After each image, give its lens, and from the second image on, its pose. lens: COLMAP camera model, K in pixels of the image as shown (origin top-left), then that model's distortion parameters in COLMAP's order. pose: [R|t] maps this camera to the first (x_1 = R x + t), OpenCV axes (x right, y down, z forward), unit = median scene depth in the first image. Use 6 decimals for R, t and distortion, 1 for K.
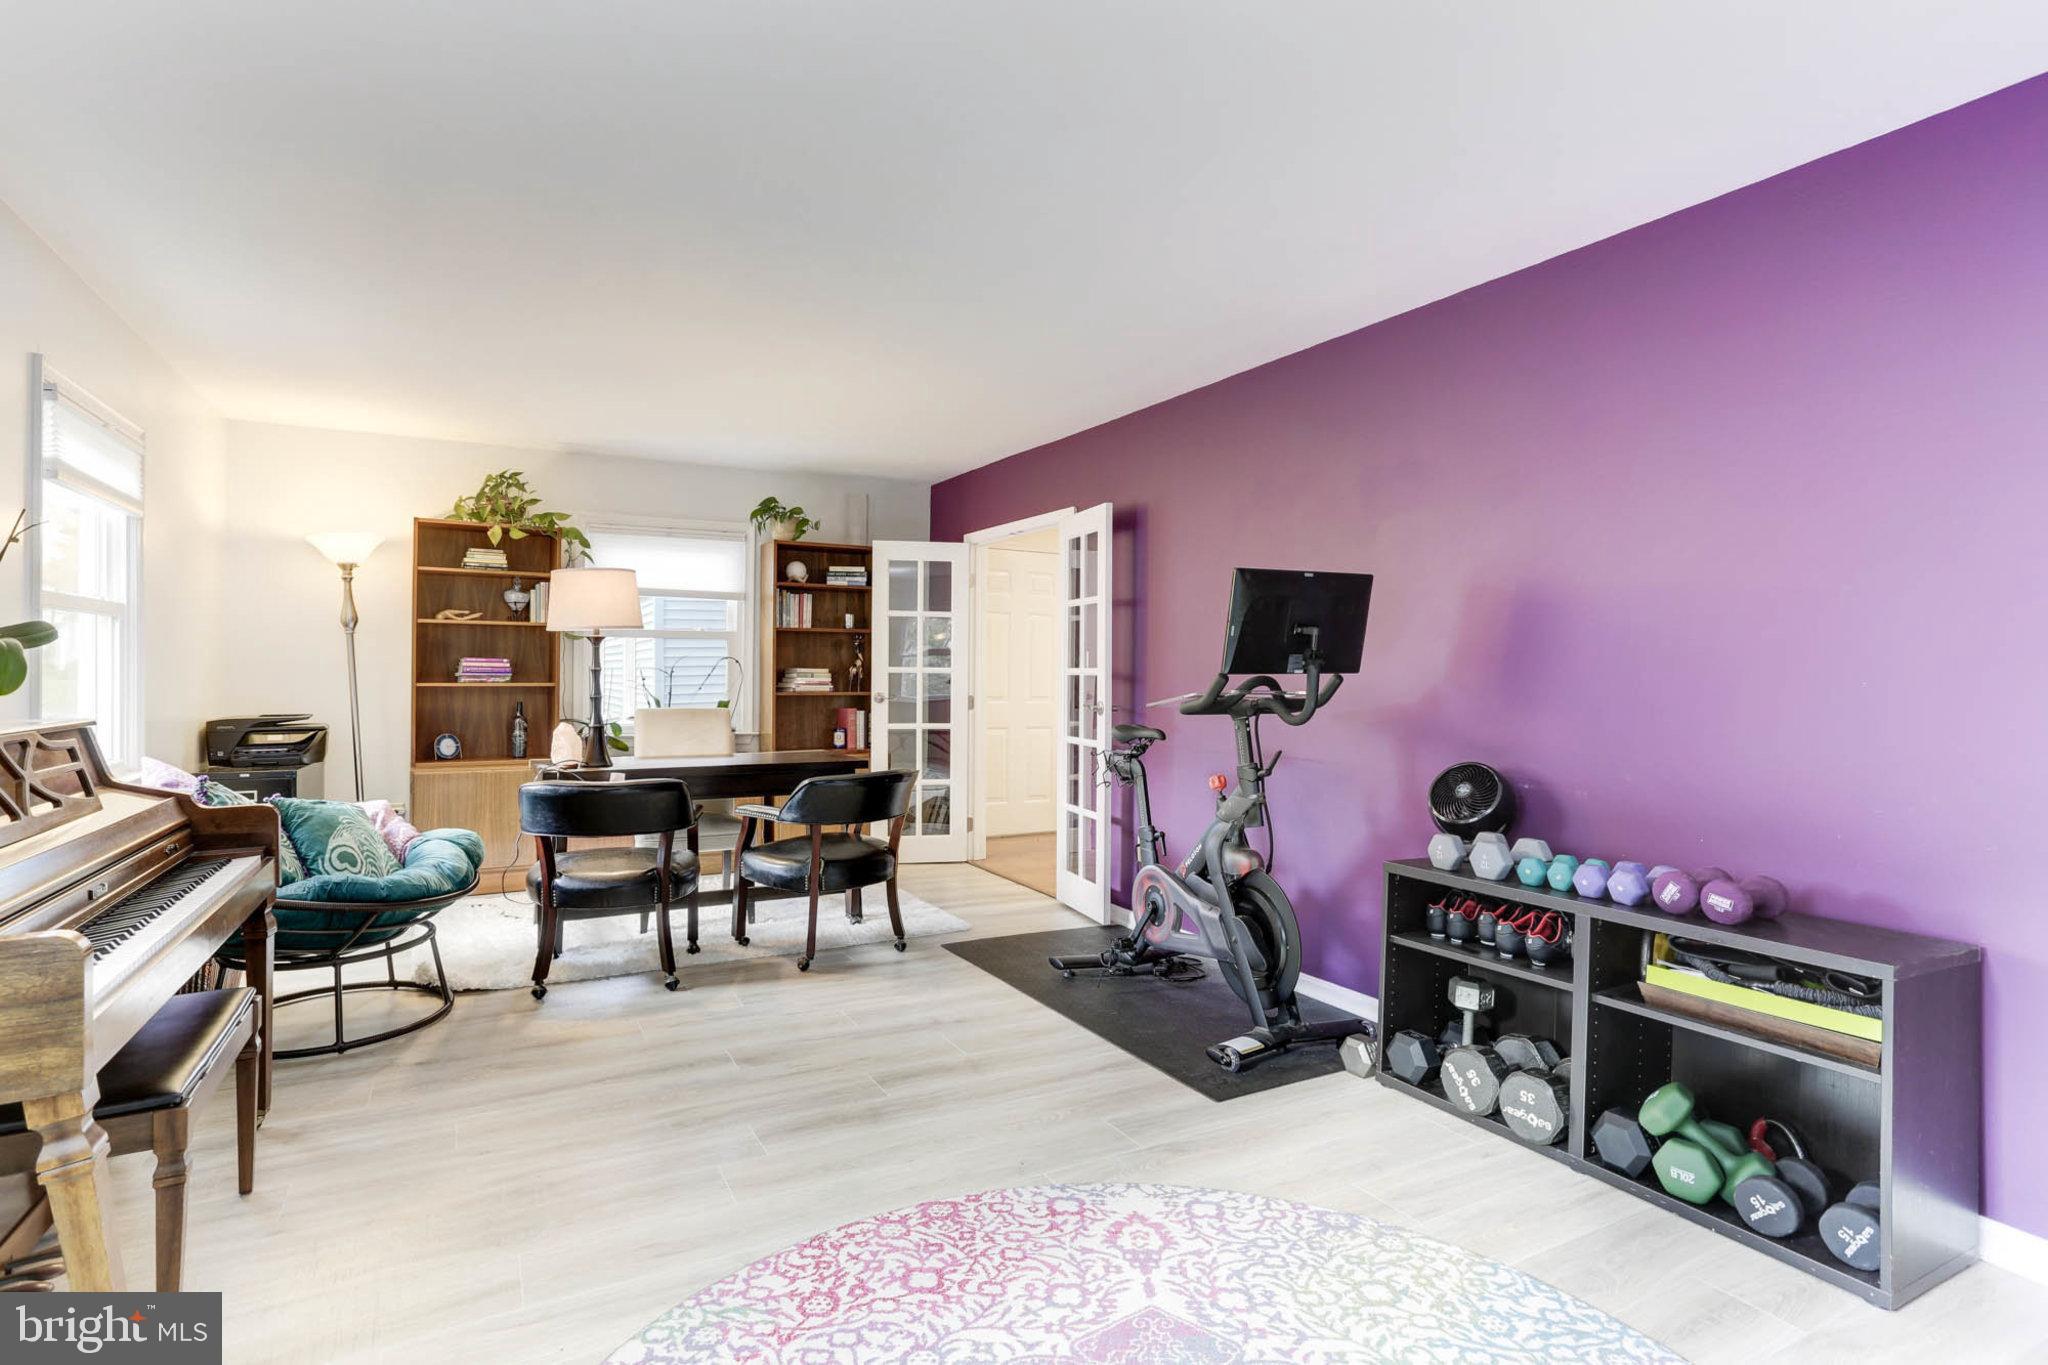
lens RADIAL K [[1013.1, 0, 1019.8], [0, 1013.1, 652.3], [0, 0, 1]] dist [-0.050704, 0.040037]
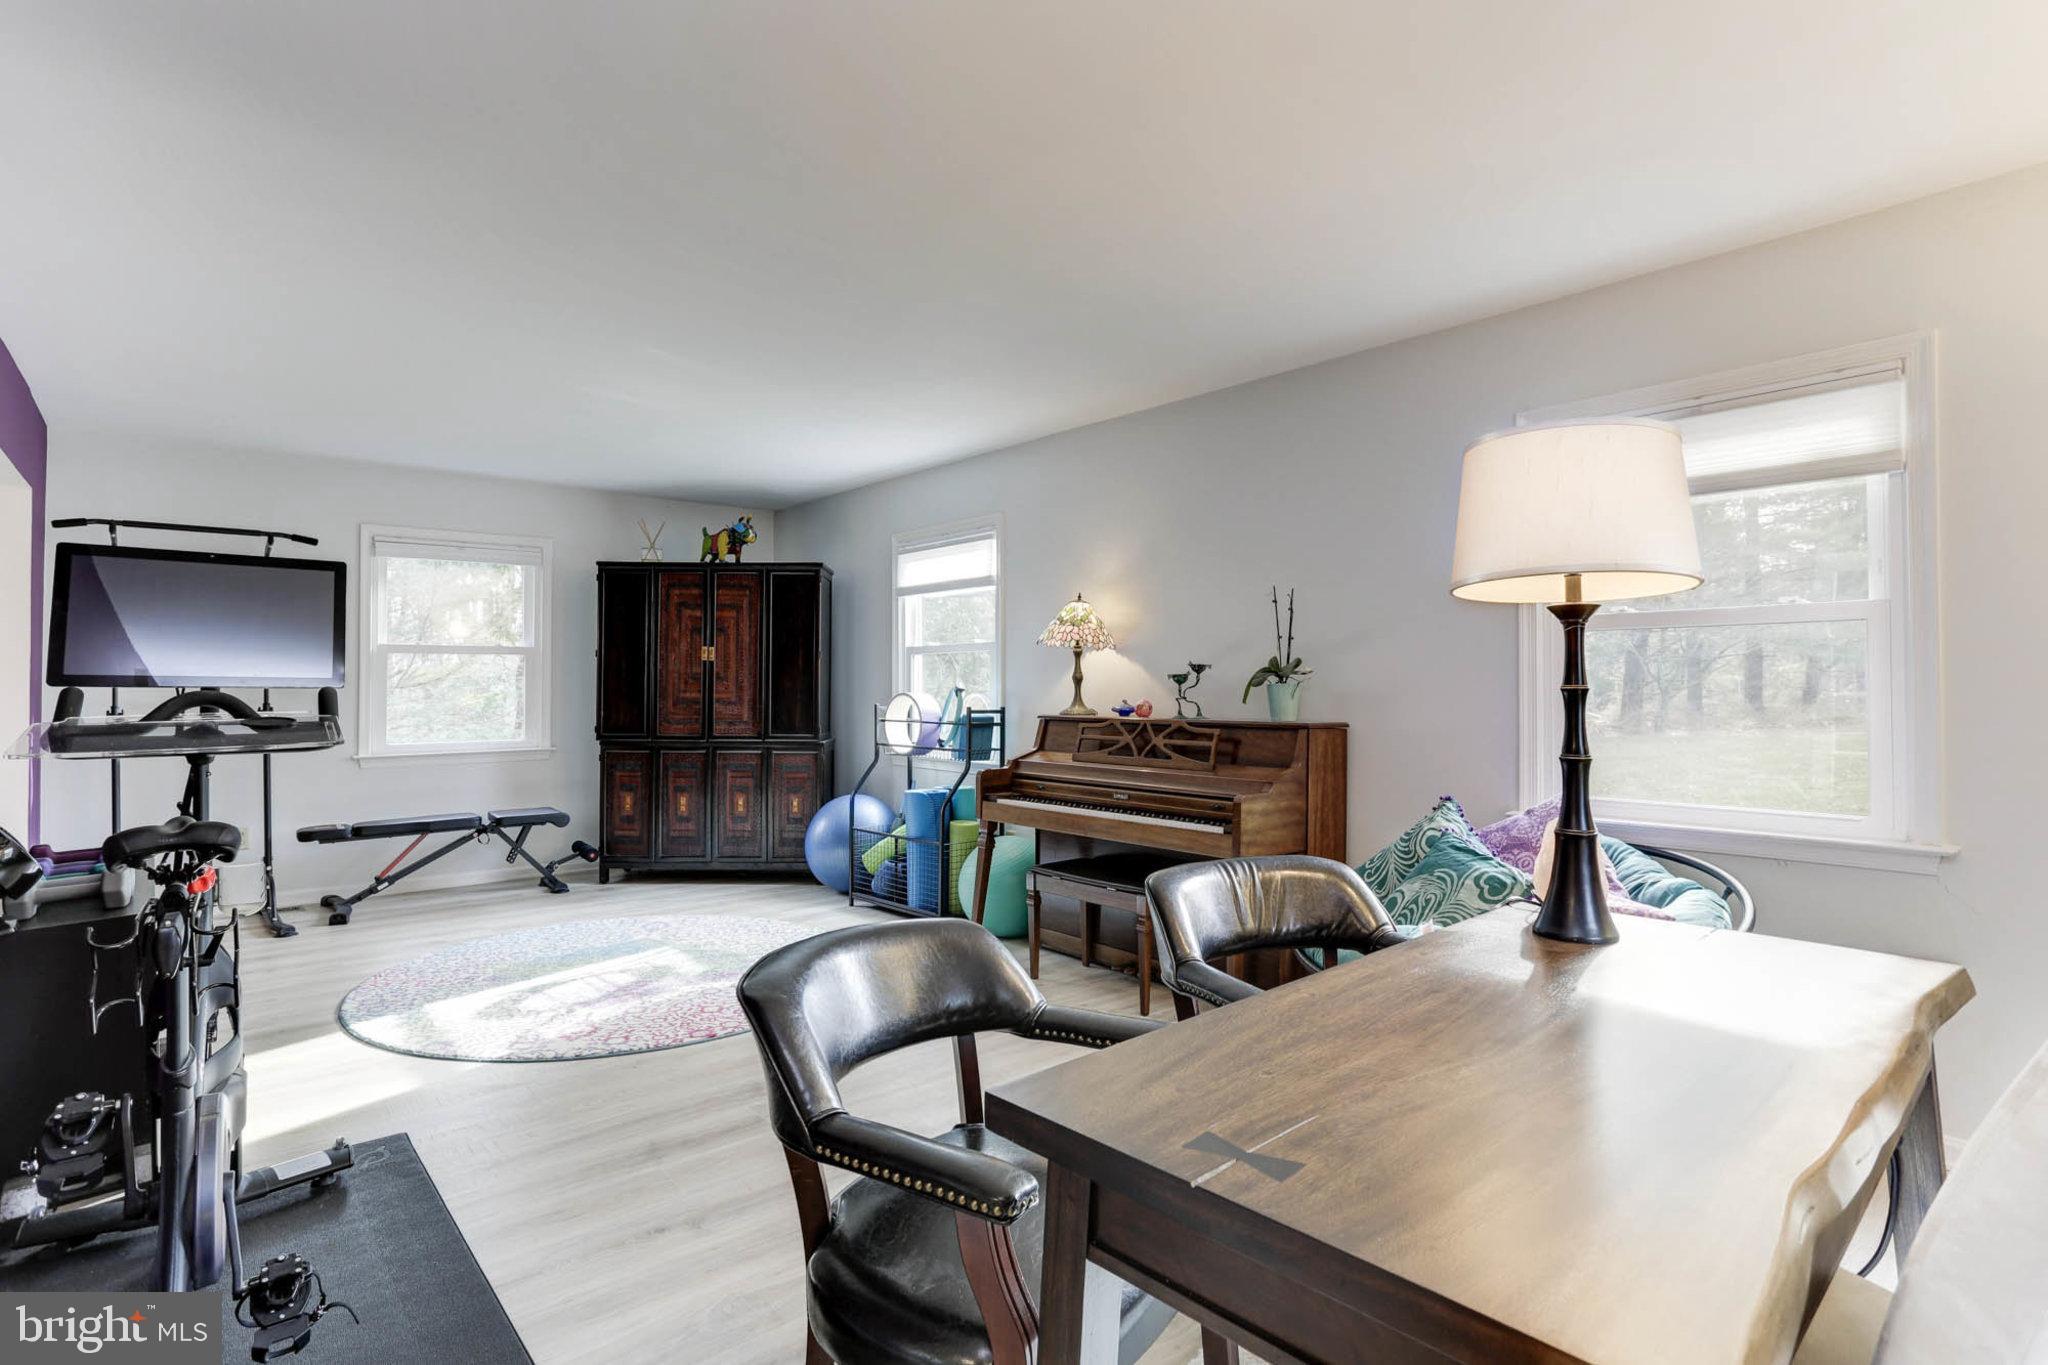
lens RADIAL K [[1013.1, 0, 1019.8], [0, 1013.1, 652.3], [0, 0, 1]] dist [-0.050704, 0.040037]
pose [[-0.978559, -0.002947, -0.205946, -0.155317], [0.007361, 0.998758, -0.049269, 0.025395], [0.205835, -0.049729, -0.977322, 1.710442]]
